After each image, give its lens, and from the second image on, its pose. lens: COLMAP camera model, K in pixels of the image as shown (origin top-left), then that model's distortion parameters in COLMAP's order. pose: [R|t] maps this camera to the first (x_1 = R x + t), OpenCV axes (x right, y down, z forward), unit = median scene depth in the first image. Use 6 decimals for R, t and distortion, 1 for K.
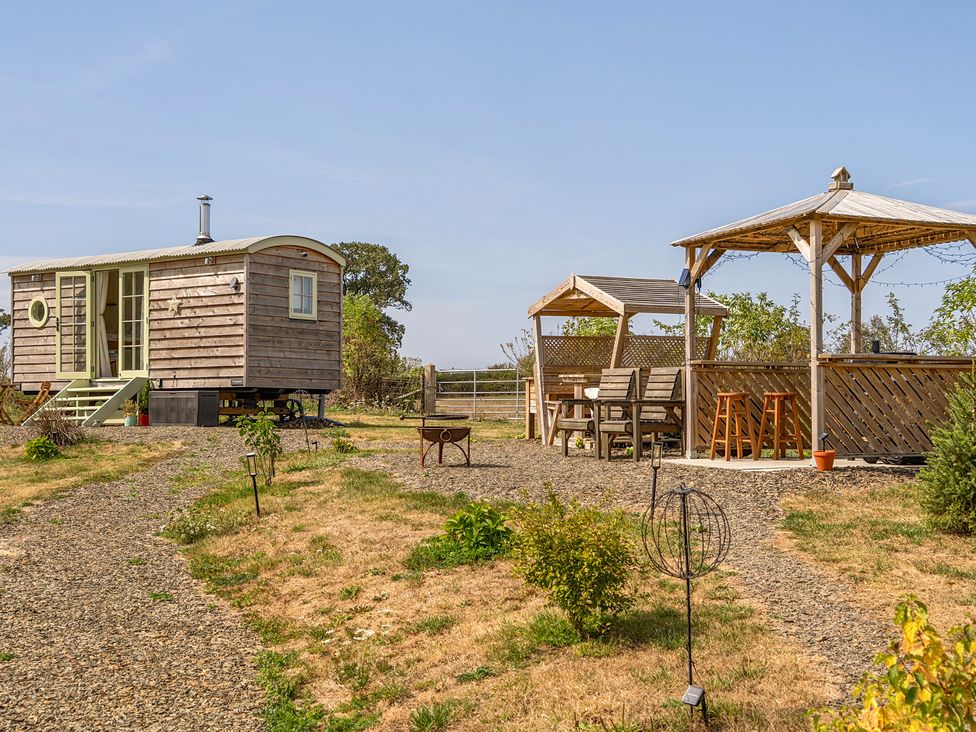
lens RADIAL K [[1324.8, 0, 488.1], [0, 1324.8, 388.8], [0, 0, 1]] dist [0.017830, -0.009573]
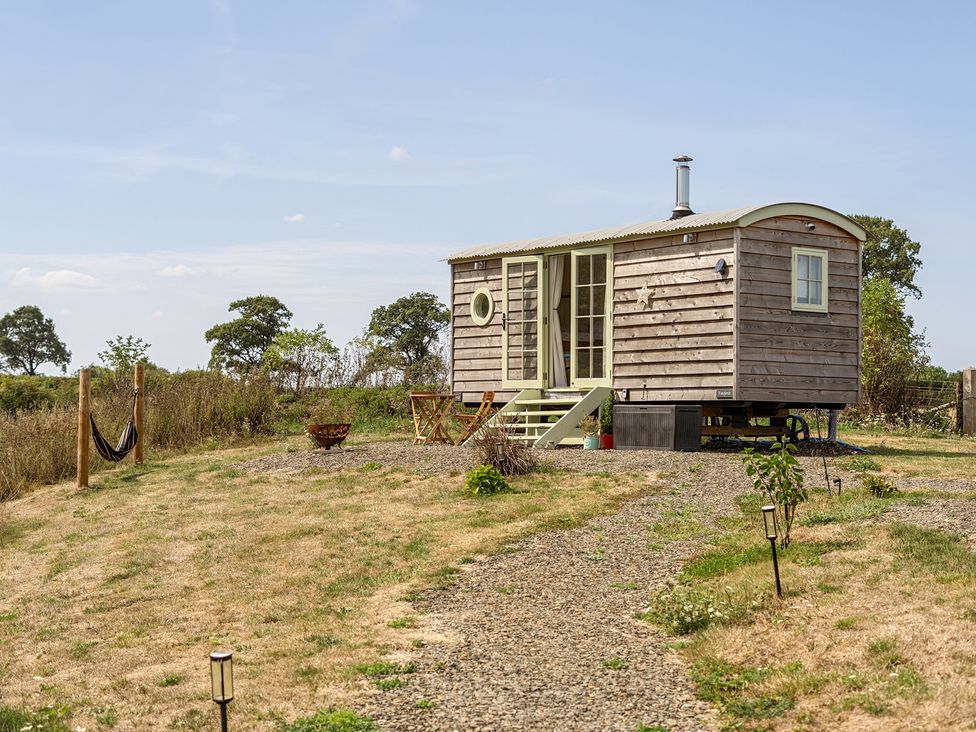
lens RADIAL K [[1599.4, 0, 488.0], [0, 1599.4, 366.0], [0, 0, 1]] dist [-0.024722, -0.061212]
pose [[0.948467, -0.002108, -0.316869, -0.036649], [-0.003474, 0.999849, -0.017051, -0.007400], [0.316857, 0.017273, 0.948316, 0.106827]]
